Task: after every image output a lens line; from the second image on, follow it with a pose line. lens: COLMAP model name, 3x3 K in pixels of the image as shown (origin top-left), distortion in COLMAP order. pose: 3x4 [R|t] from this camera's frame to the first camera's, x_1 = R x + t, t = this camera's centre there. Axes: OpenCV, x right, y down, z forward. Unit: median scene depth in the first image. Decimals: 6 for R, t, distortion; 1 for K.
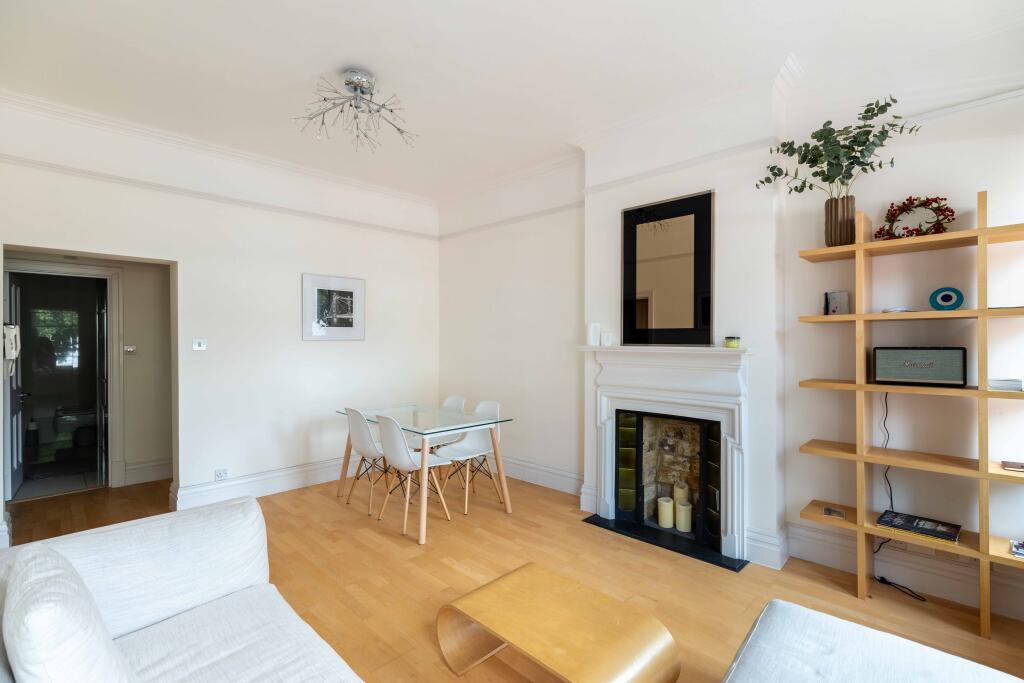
lens RADIAL K [[460.6, 0, 522.0], [0, 460.6, 340.8], [0, 0, 1]] dist [0.002373, 0.000654]
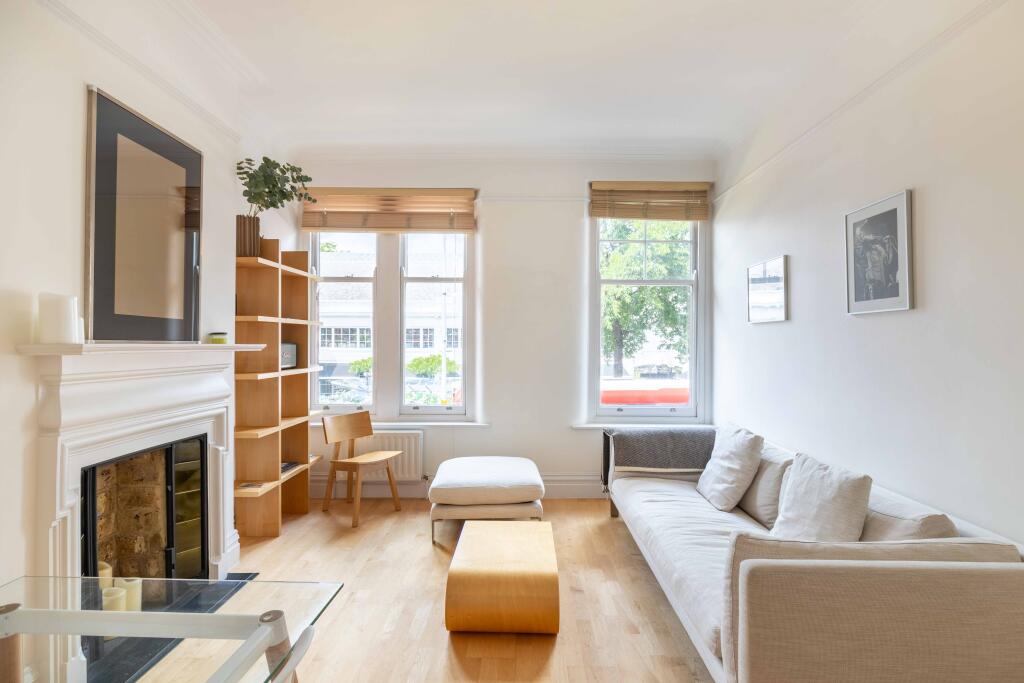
lens RADIAL K [[496.0, 0, 517.8], [0, 496.0, 341.0], [0, 0, 1]] dist [-0.015404, -0.000596]
pose [[-0.684901, 0.004002, 0.728625, -0.525101], [-0.003381, 0.999957, -0.008671, 0.011066], [-0.728628, -0.008402, -0.684858, 1.033769]]
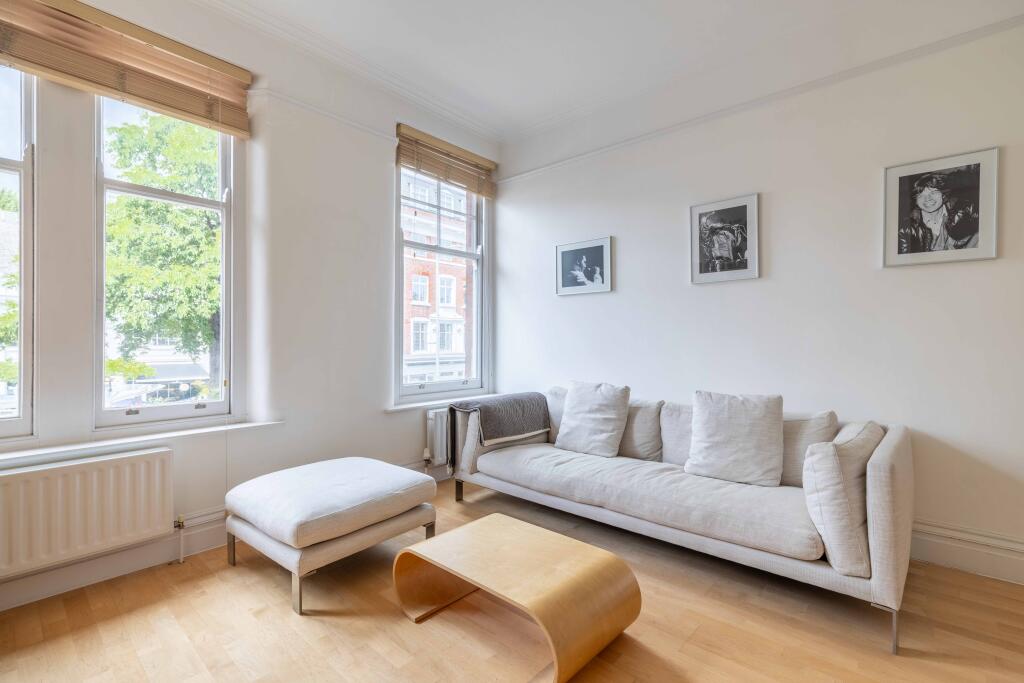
lens RADIAL K [[460.6, 0, 519.6], [0, 460.6, 340.3], [0, 0, 1]] dist [0.002373, 0.000654]
pose [[-0.998988, 0.007775, -0.044300, 0.041630], [0.008019, 0.999954, -0.005331, 0.075414], [0.044257, -0.005681, -0.999004, 1.050904]]
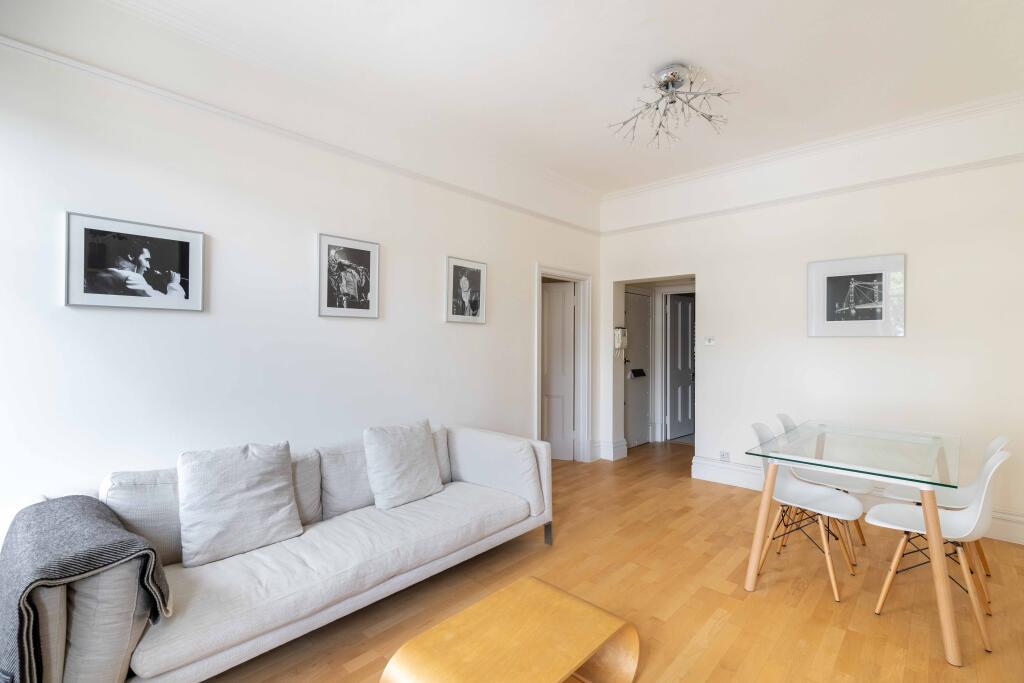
lens RADIAL K [[460.6, 0, 520.3], [0, 460.6, 340.5], [0, 0, 1]] dist [0.002373, 0.000654]
pose [[0.029933, 0.003265, -0.999547, 0.510142], [-0.001335, 0.999994, 0.003227, 0.004455], [0.999551, 0.001238, 0.029937, 0.517454]]
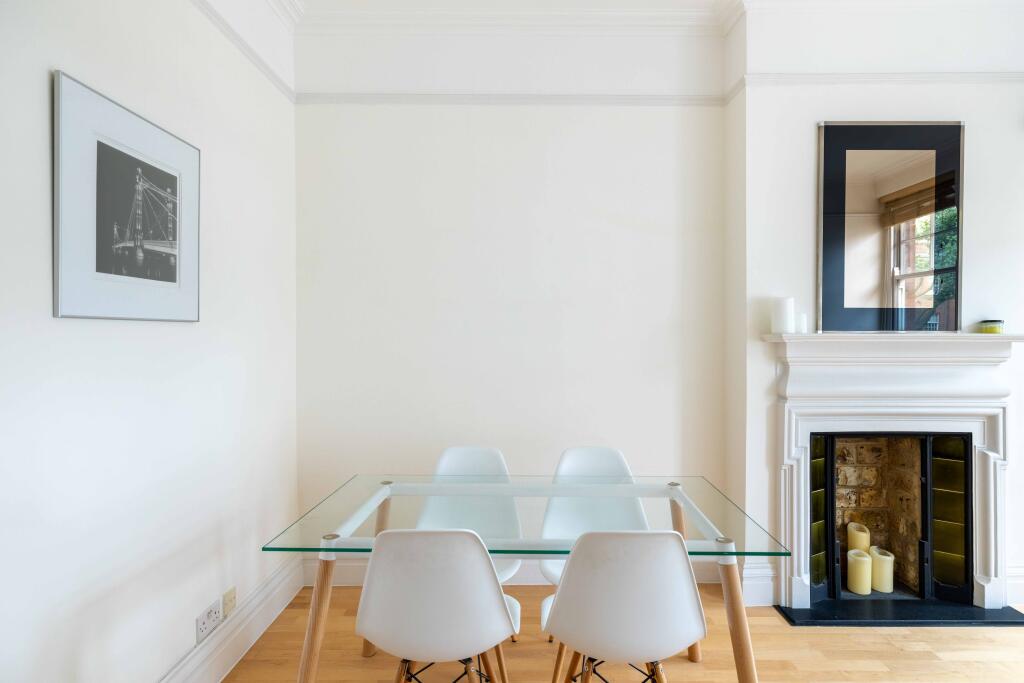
lens RADIAL K [[561.6, 0, 516.3], [0, 561.6, 337.7], [0, 0, 1]] dist [-0.000049, -0.000224]
pose [[0.731600, -0.005996, 0.681708, -0.633005], [-0.000562, 0.999956, 0.009399, 0.009652], [-0.681734, -0.007259, 0.731564, 0.719704]]
